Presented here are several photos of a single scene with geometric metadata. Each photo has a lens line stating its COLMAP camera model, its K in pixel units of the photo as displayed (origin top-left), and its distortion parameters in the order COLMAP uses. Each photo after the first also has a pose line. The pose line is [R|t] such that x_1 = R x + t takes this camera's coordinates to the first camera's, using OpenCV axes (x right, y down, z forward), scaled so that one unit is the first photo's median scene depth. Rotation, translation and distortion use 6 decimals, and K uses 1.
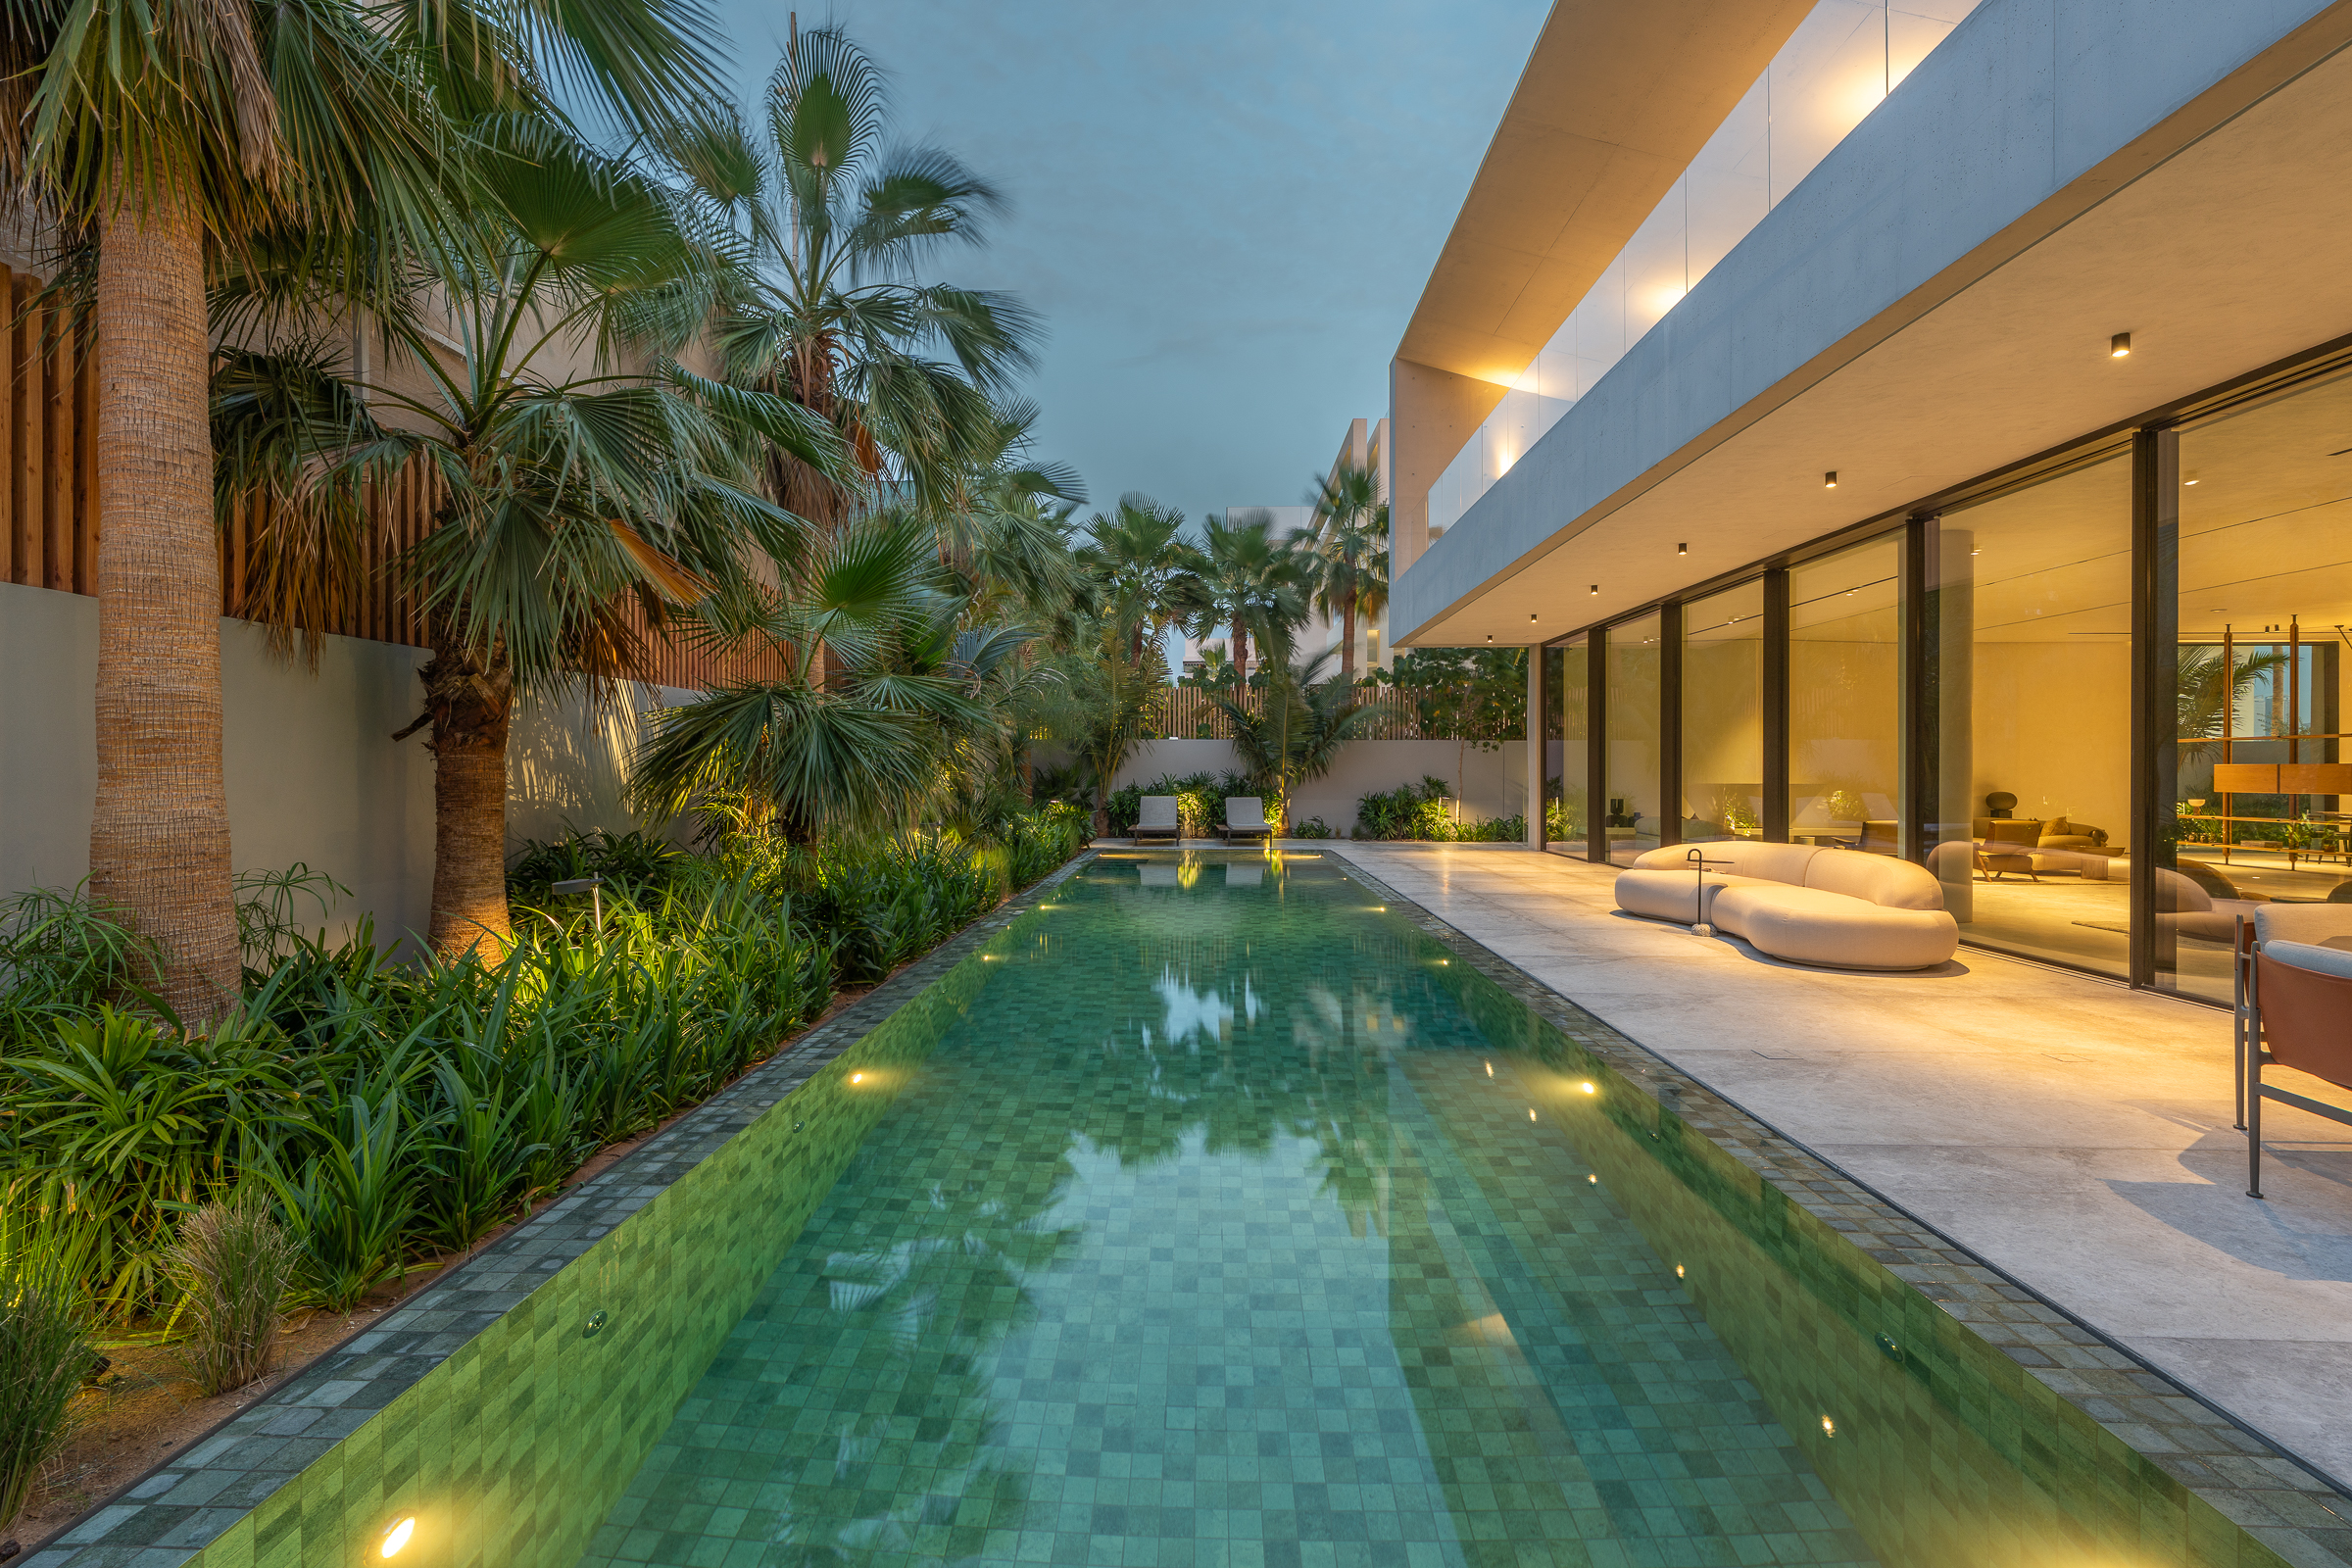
lens RADIAL K [[1064.6, 0, 1175.6], [0, 1064.6, 774.0], [0, 0, 1]] dist [0.006248, 0.000356]
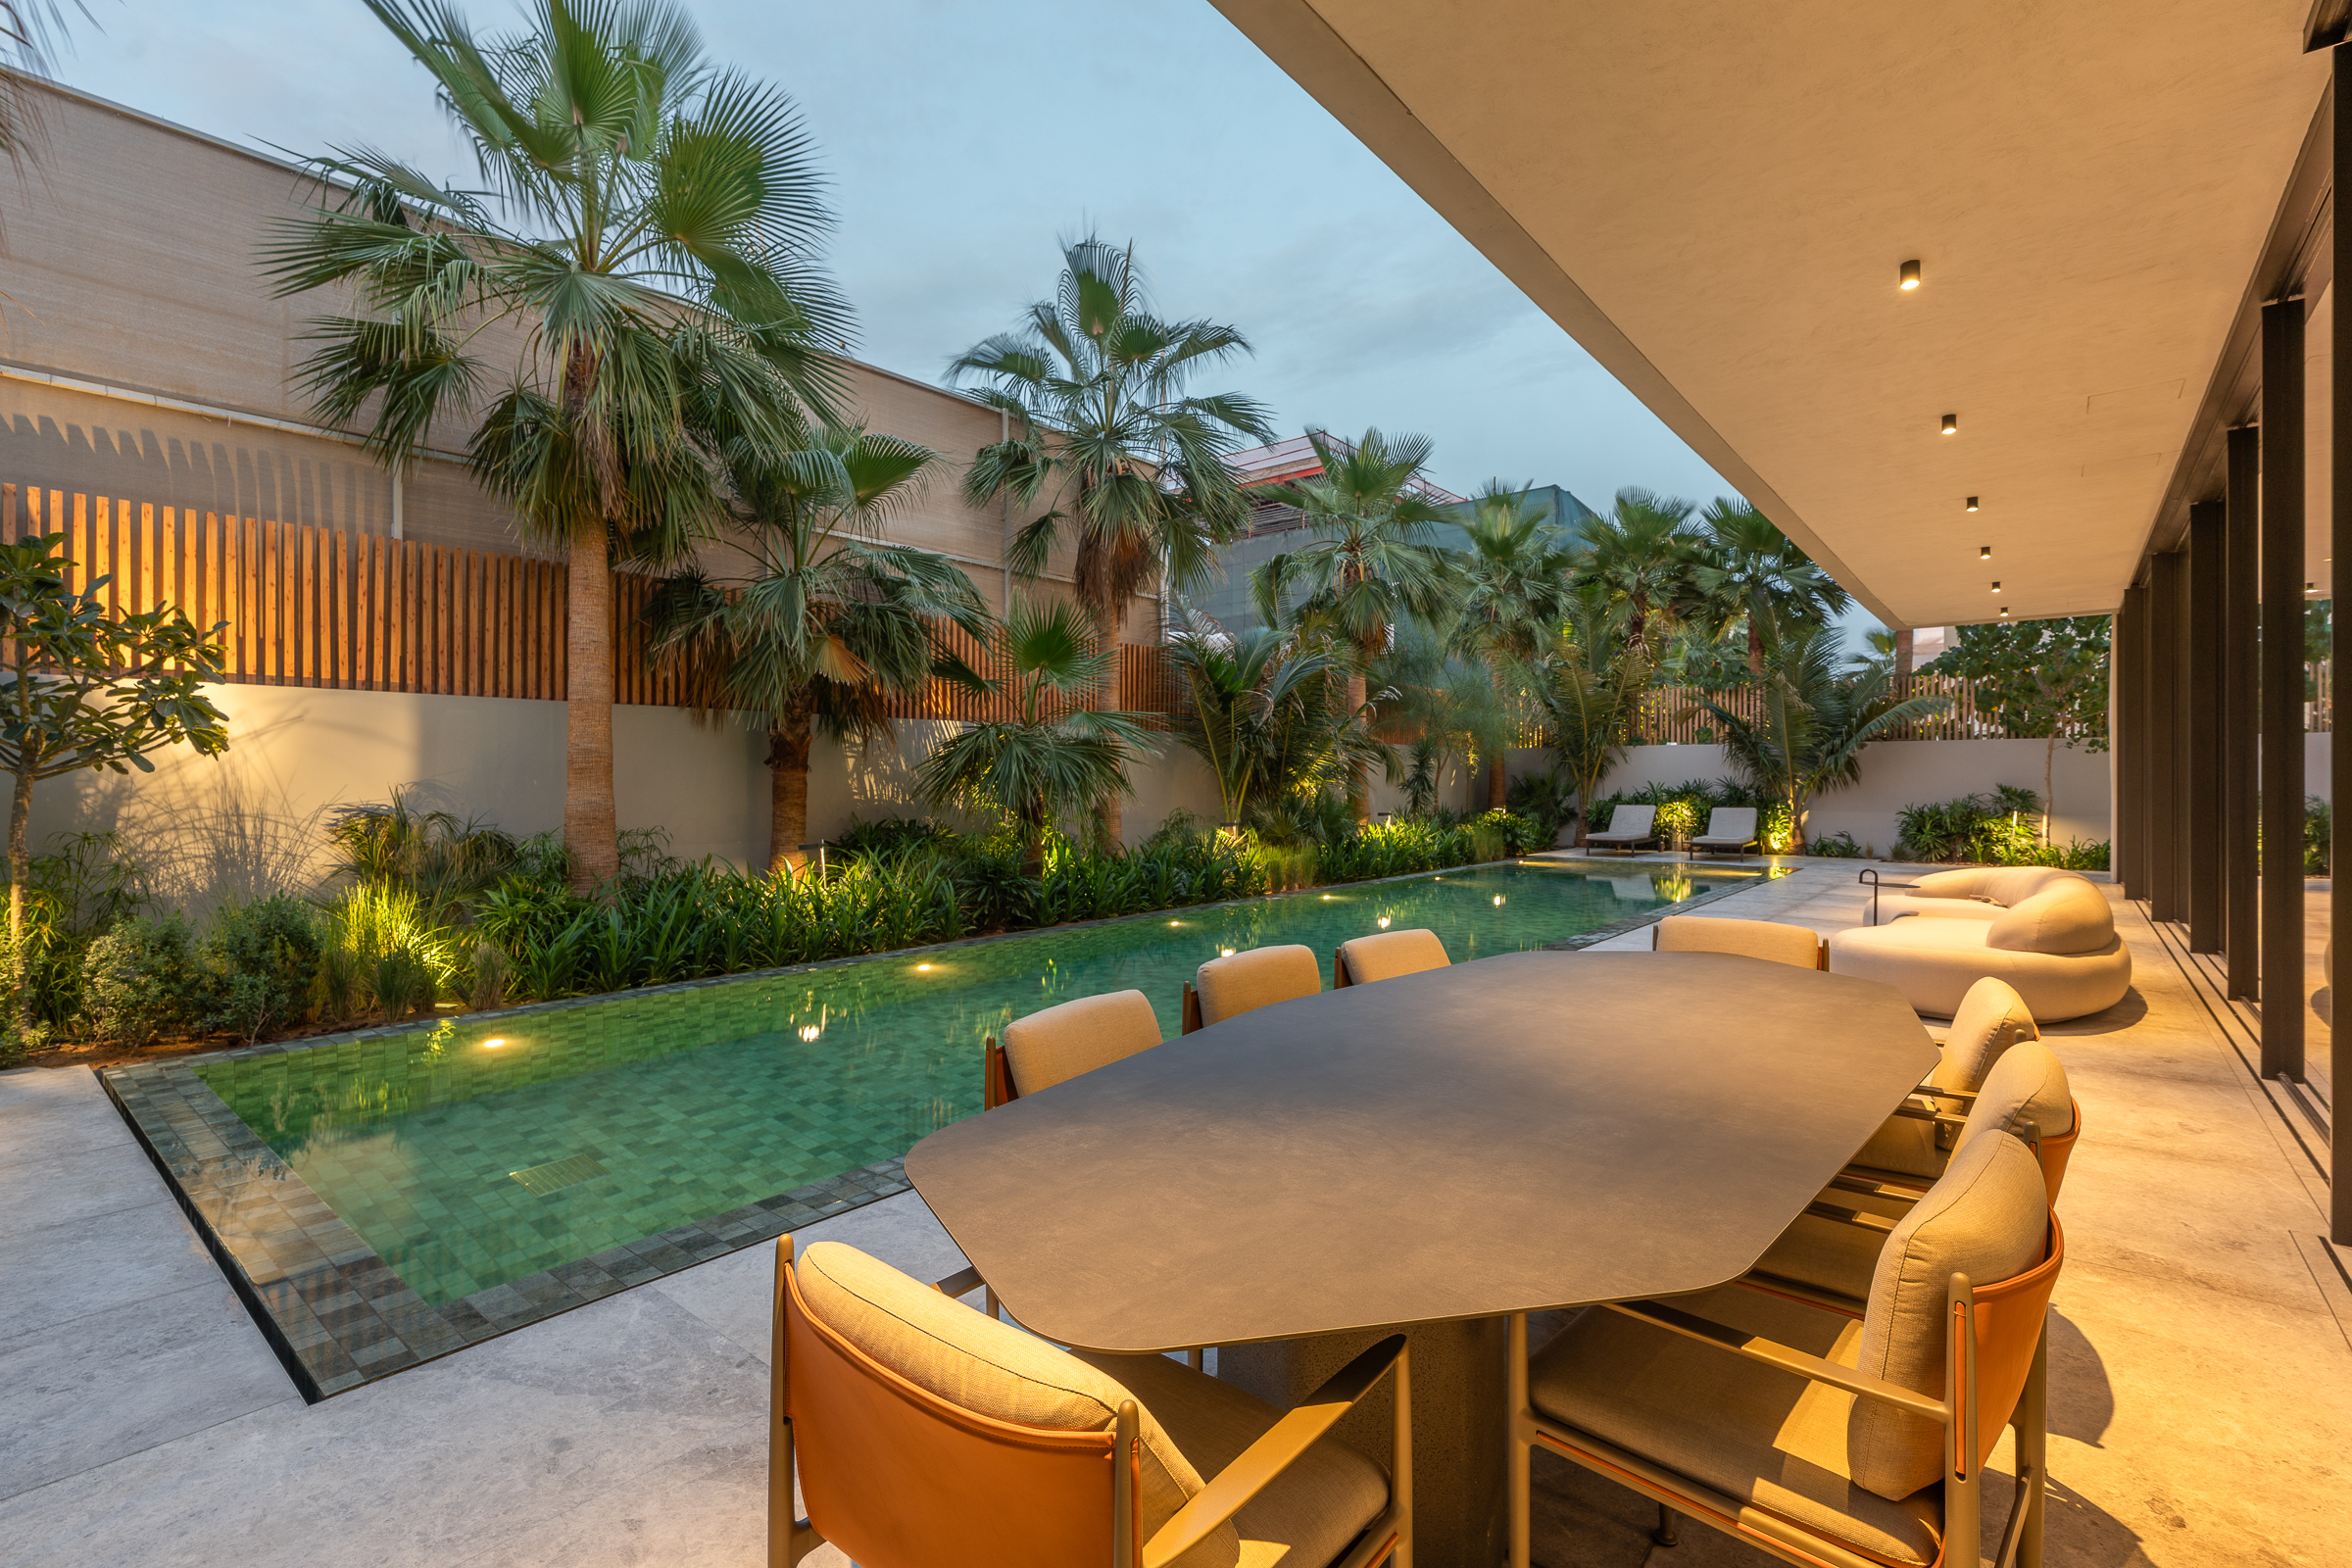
lens RADIAL K [[1064.6, 0, 1156.9], [0, 1064.6, 781.6], [0, 0, 1]] dist [0.006248, 0.000356]
pose [[0.713811, -0.001158, -0.700337, 0.350341], [0.000160, 0.999999, -0.001490, 0.000666], [0.700338, 0.000951, 0.713811, -0.007310]]
